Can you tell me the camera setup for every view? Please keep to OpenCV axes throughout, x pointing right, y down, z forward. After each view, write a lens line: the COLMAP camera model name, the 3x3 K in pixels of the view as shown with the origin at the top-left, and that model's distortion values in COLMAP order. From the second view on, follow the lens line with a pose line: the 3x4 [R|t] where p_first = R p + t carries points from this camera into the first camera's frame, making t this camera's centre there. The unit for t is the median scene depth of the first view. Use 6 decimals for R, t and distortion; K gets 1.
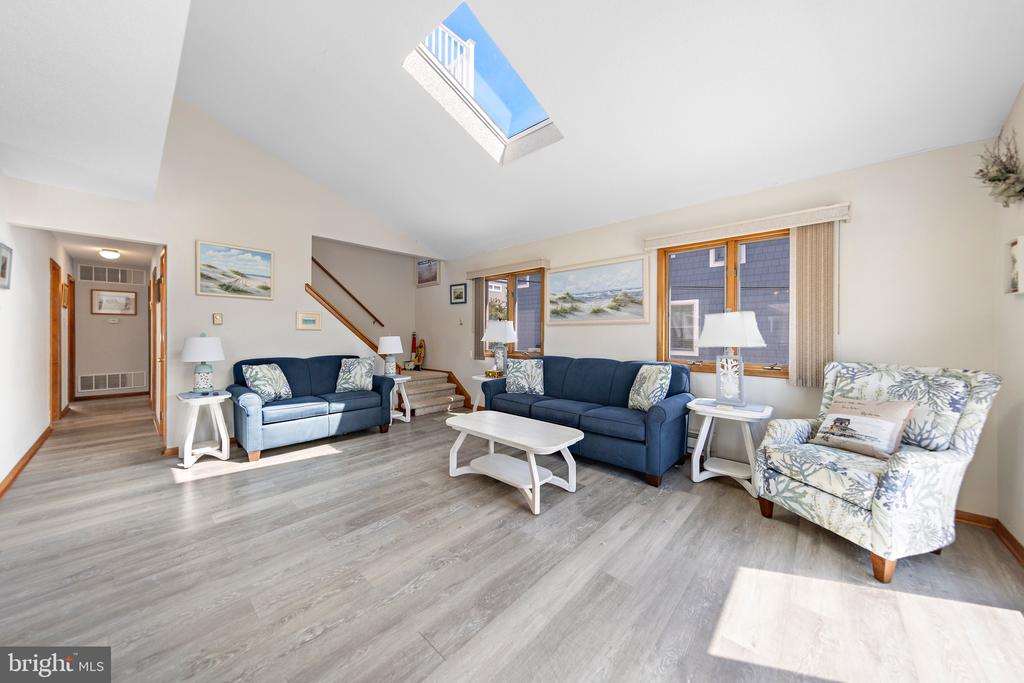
lens RADIAL K [[346.4, 0, 515.0], [0, 346.4, 335.8], [0, 0, 1]] dist [0.010637, -0.001498]
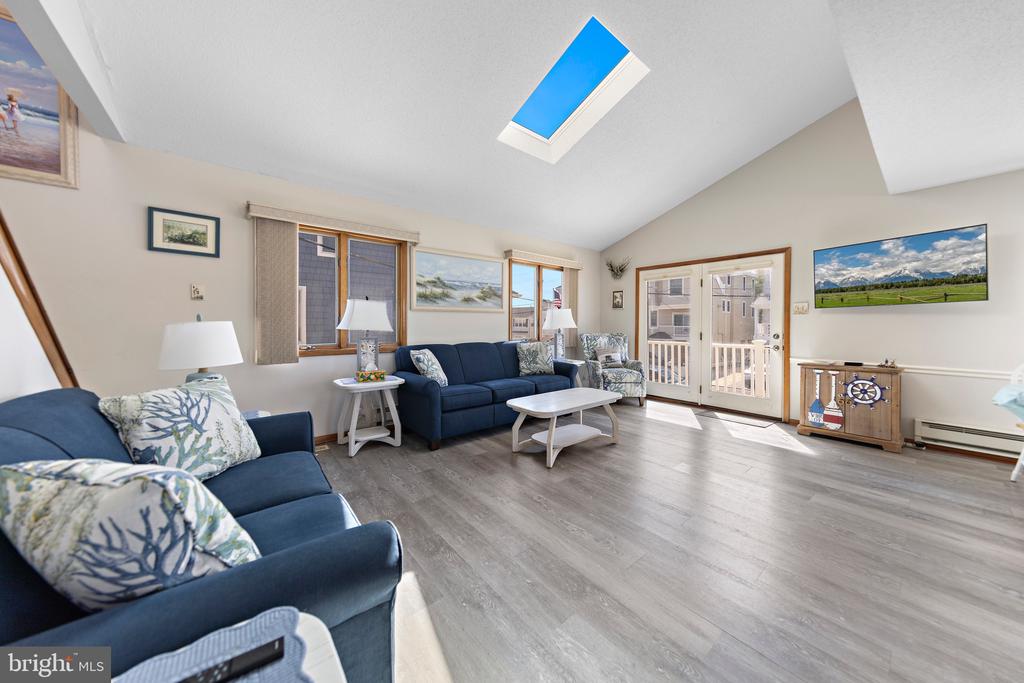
lens RADIAL K [[346.4, 0, 517.7], [0, 346.4, 331.0], [0, 0, 1]] dist [0.010637, -0.001498]
pose [[0.135782, -0.020288, 0.990531, -1.007866], [0.006167, 0.999788, 0.019633, 0.009107], [-0.990720, 0.003442, 0.135879, 0.853711]]
